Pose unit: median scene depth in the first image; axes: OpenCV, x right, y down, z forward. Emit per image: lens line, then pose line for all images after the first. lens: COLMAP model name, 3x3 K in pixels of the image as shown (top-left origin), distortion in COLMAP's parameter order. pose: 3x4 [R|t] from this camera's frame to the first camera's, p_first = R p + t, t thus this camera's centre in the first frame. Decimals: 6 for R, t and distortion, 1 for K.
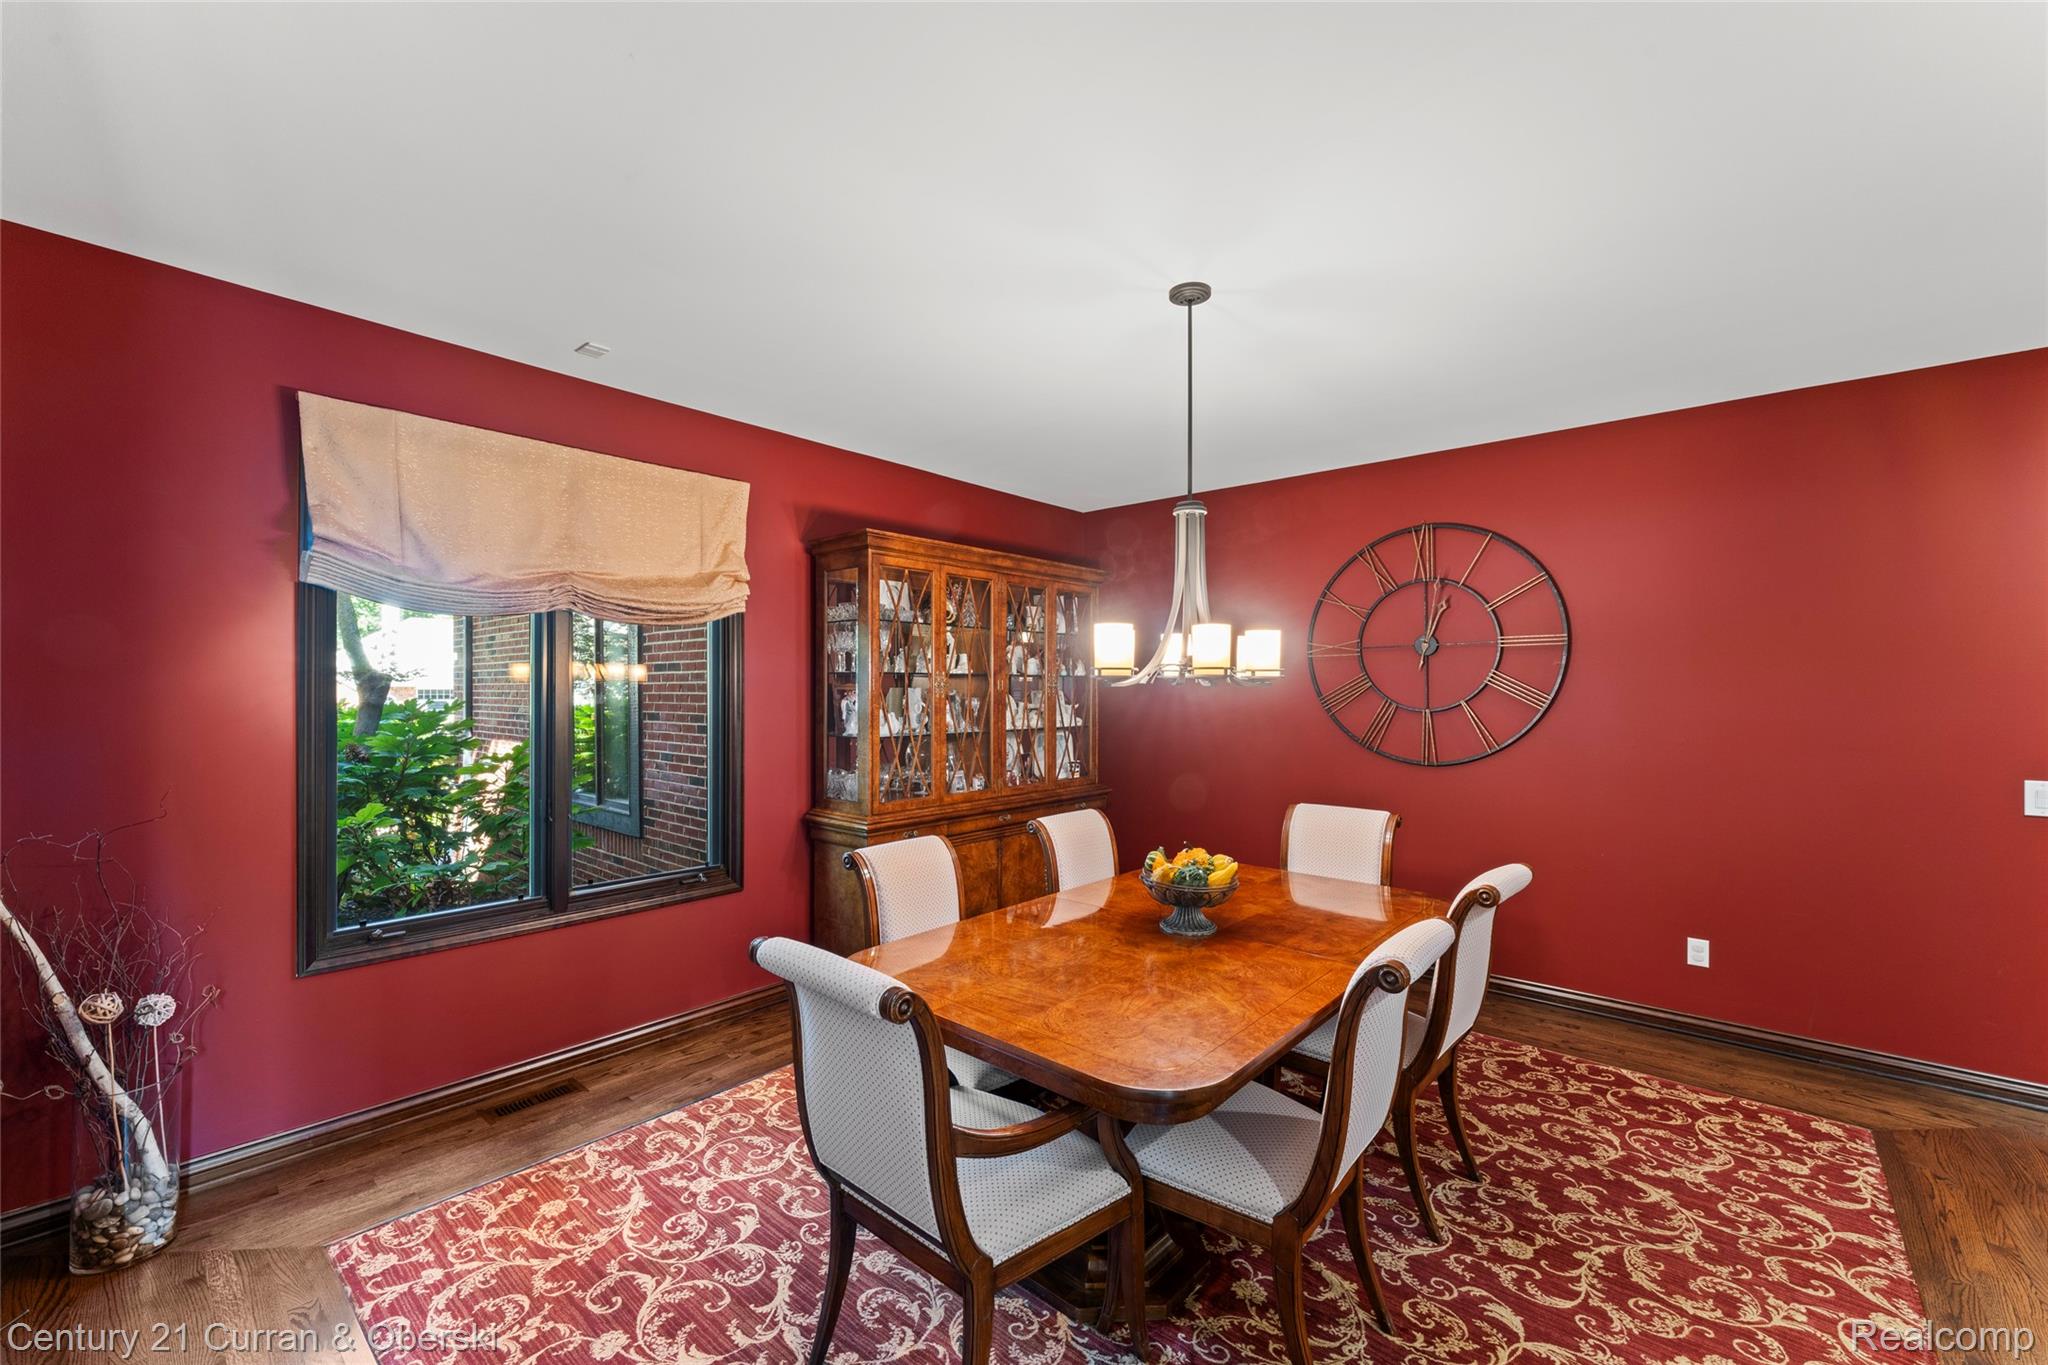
lens RADIAL K [[830.0, 0, 1011.5], [0, 830.0, 681.8], [0, 0, 1]] dist [0.003476, -0.000411]
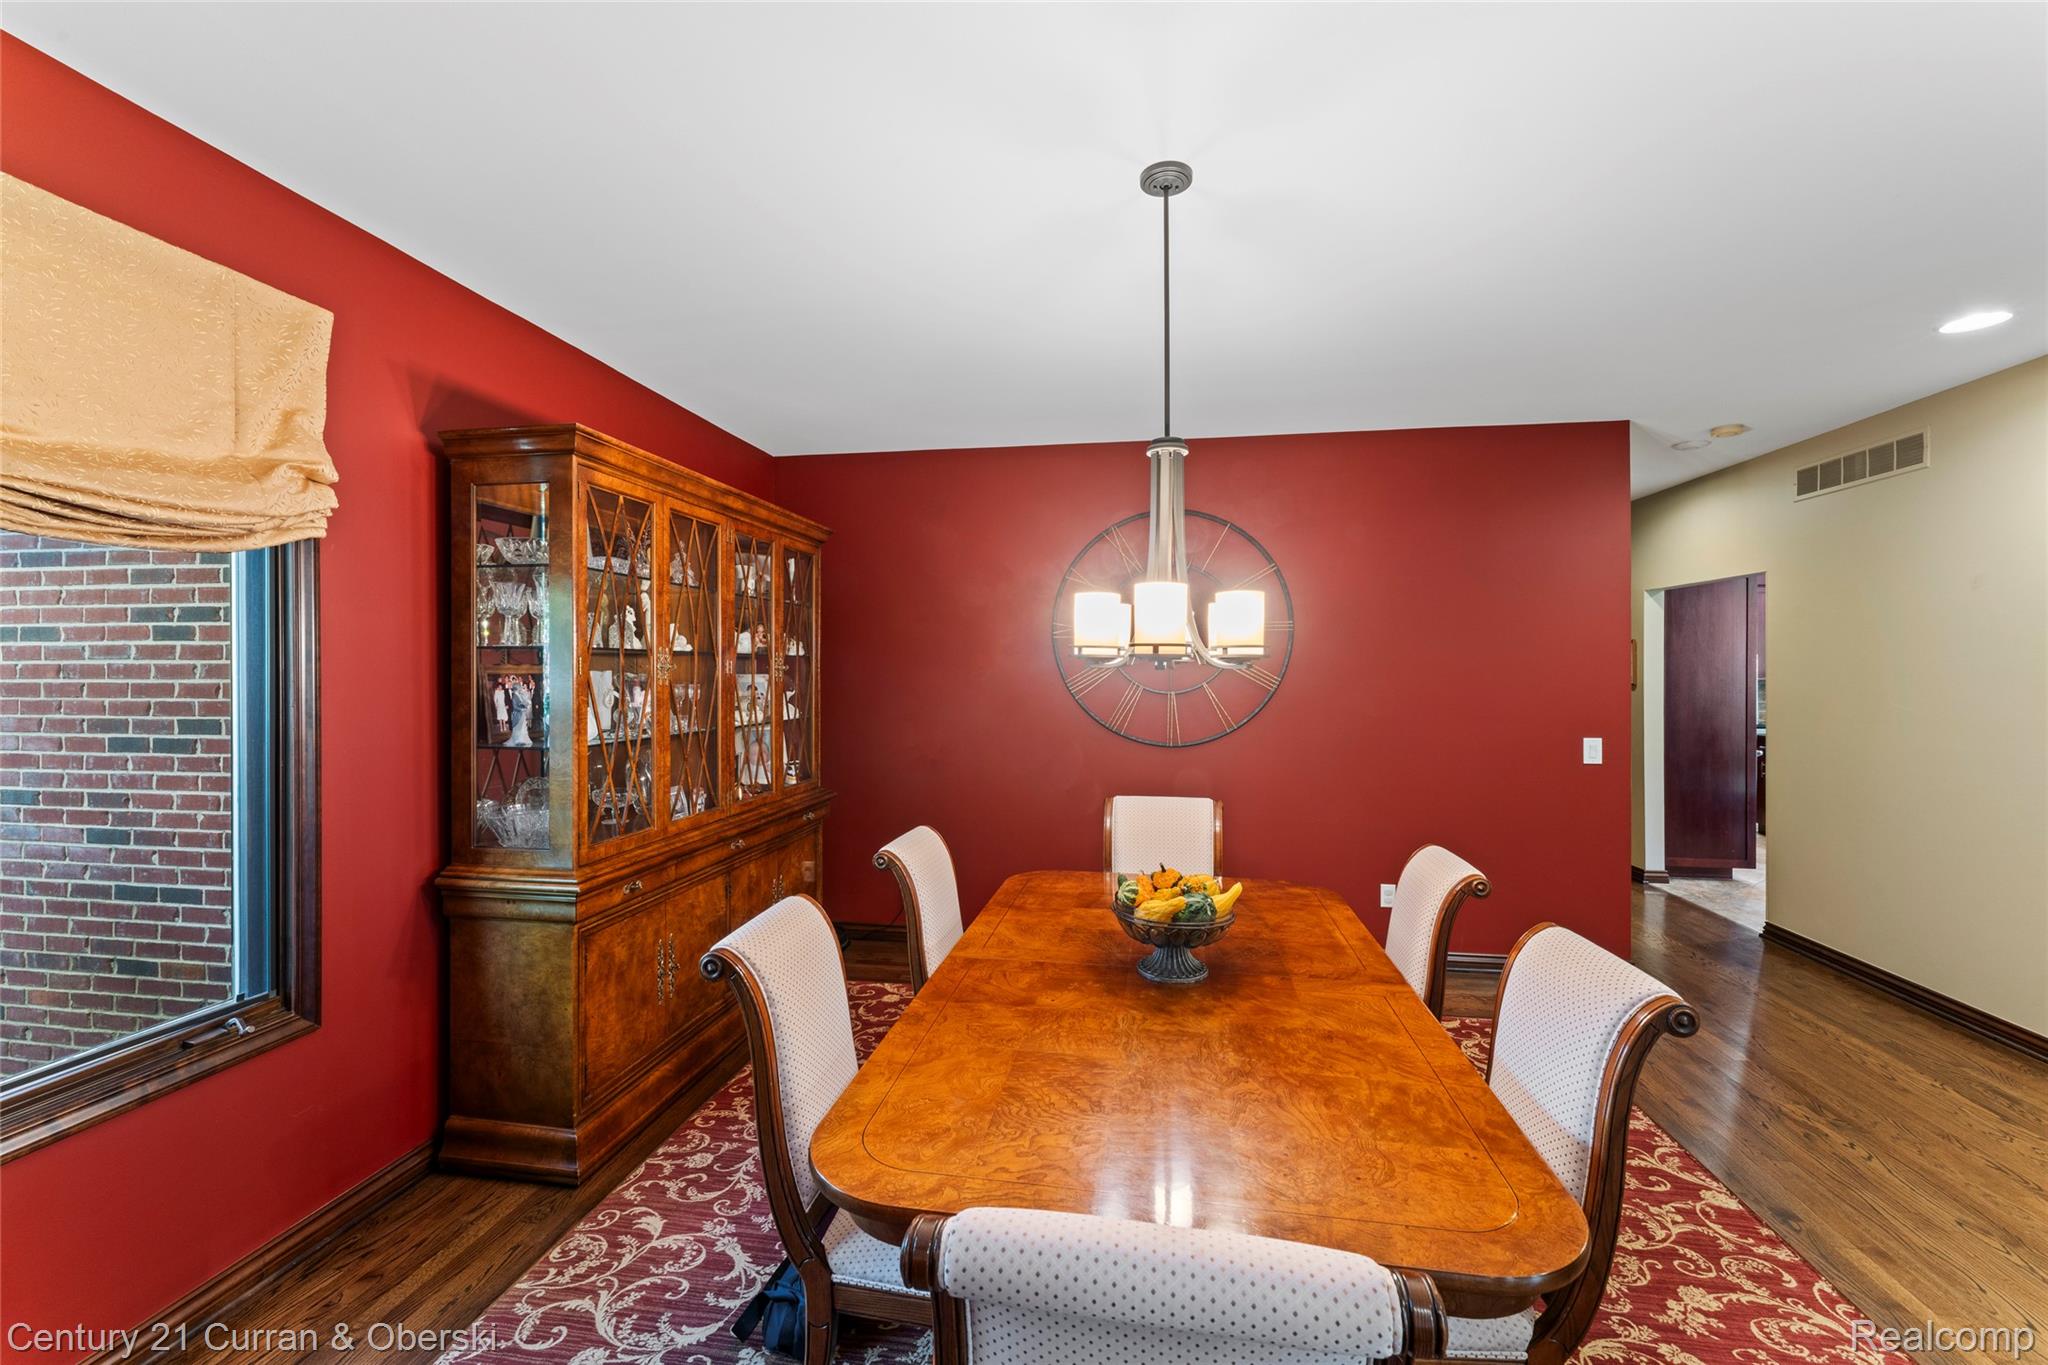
lens RADIAL K [[830.0, 0, 1020.8], [0, 830.0, 667.5], [0, 0, 1]] dist [0.003476, -0.000411]
pose [[0.844286, 0.001632, 0.535890, -0.232719], [-0.003925, 0.999987, 0.003137, 0.001072], [-0.535879, -0.004752, 0.844282, 0.275437]]
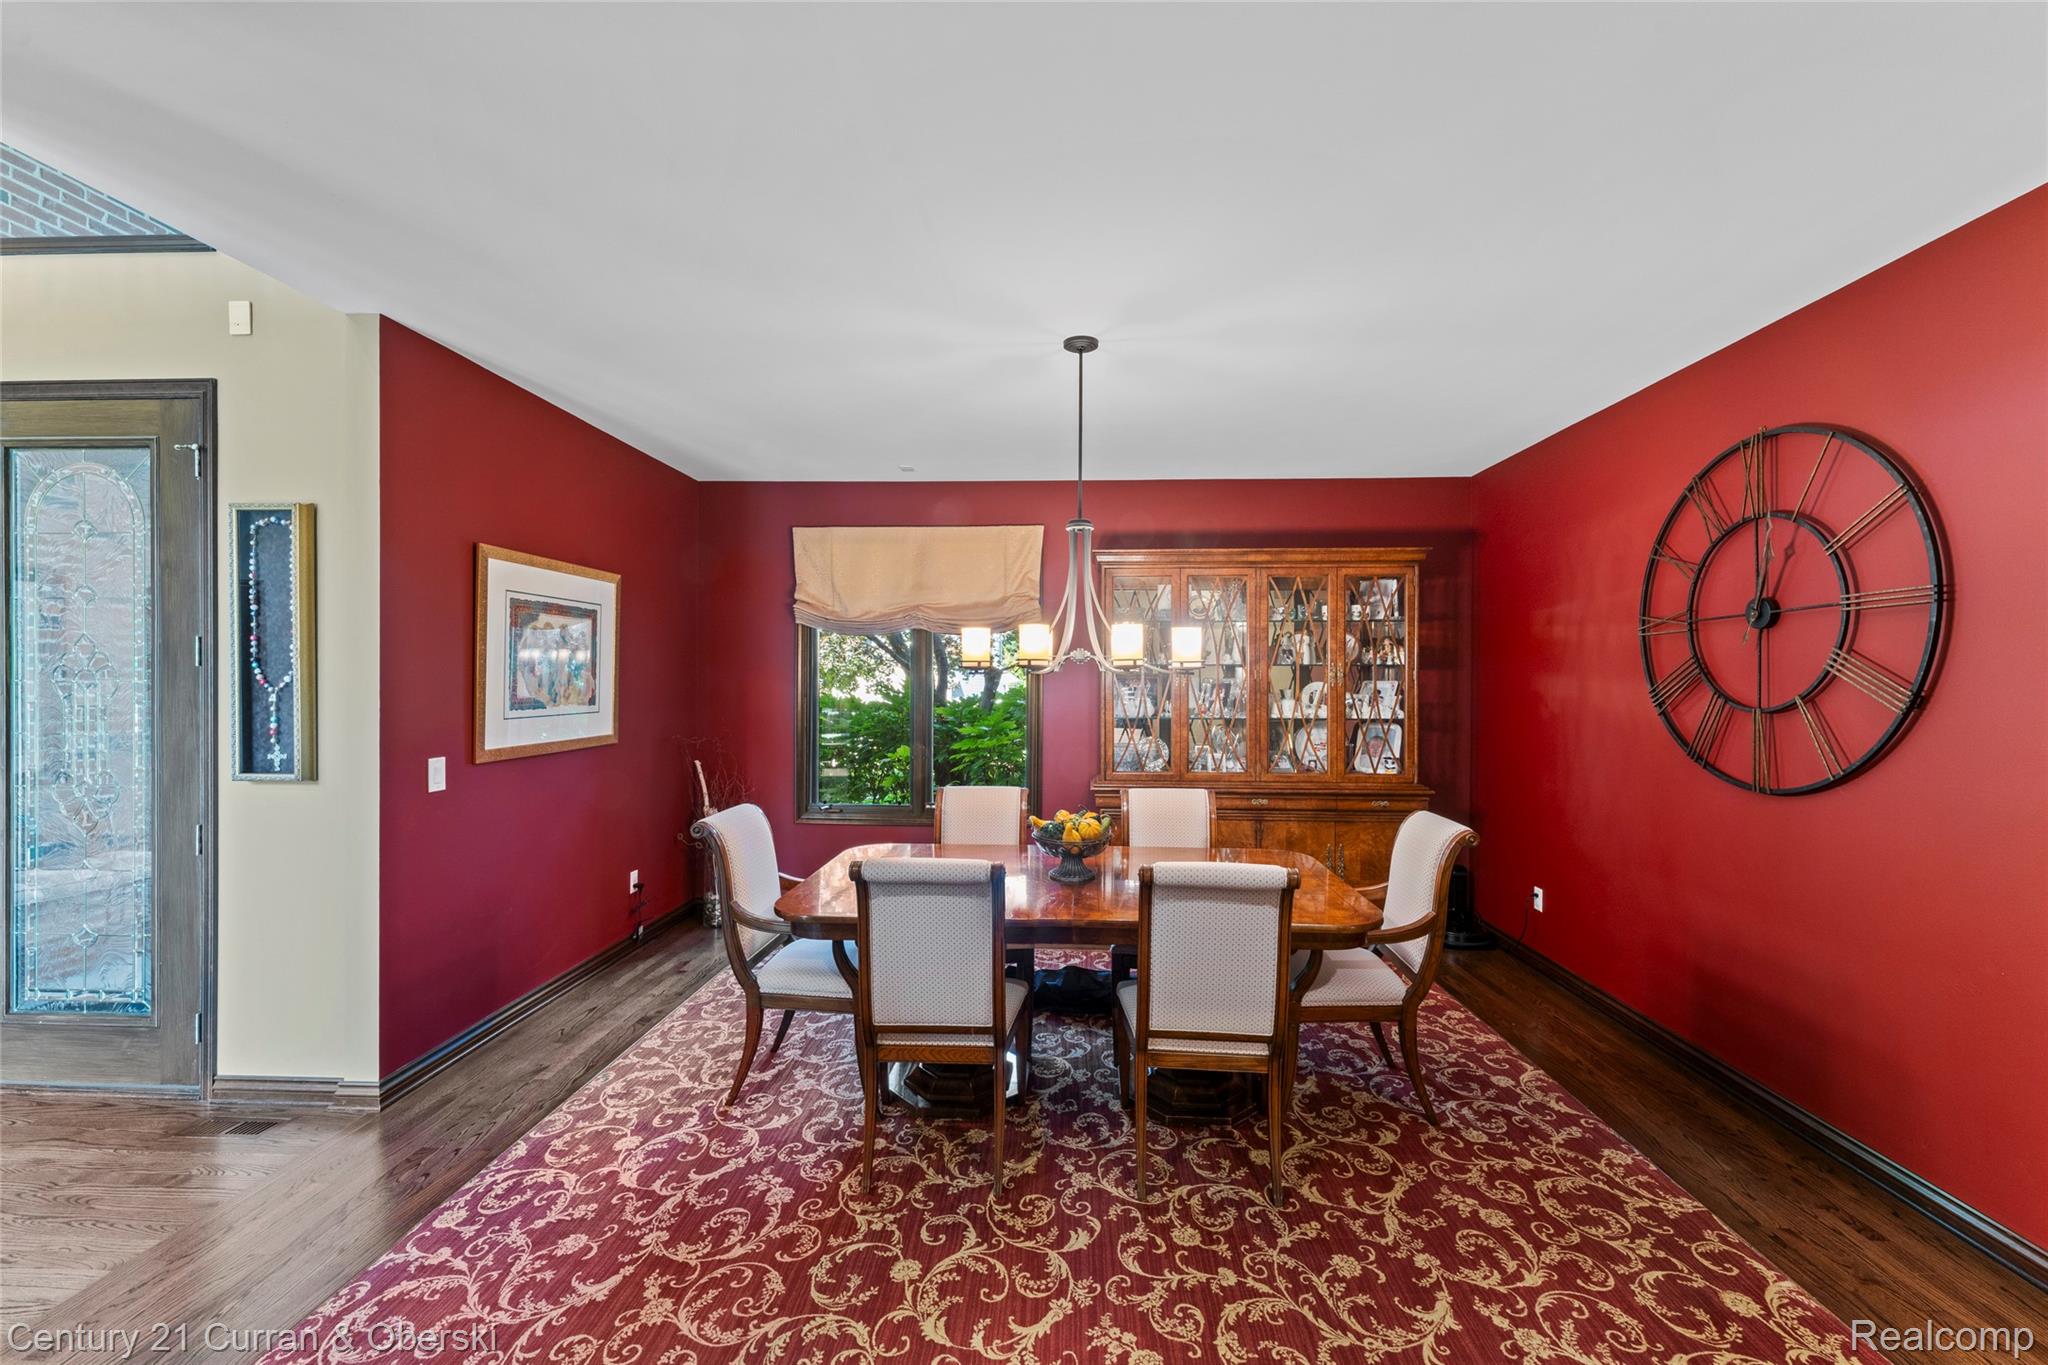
lens RADIAL K [[830.0, 0, 1028.7], [0, 830.0, 684.3], [0, 0, 1]] dist [0.003476, -0.000411]
pose [[0.628829, 0.008964, -0.777492, 0.751734], [0.001382, 0.999919, 0.012646, 0.001847], [0.777542, -0.009026, 0.628766, 0.136083]]
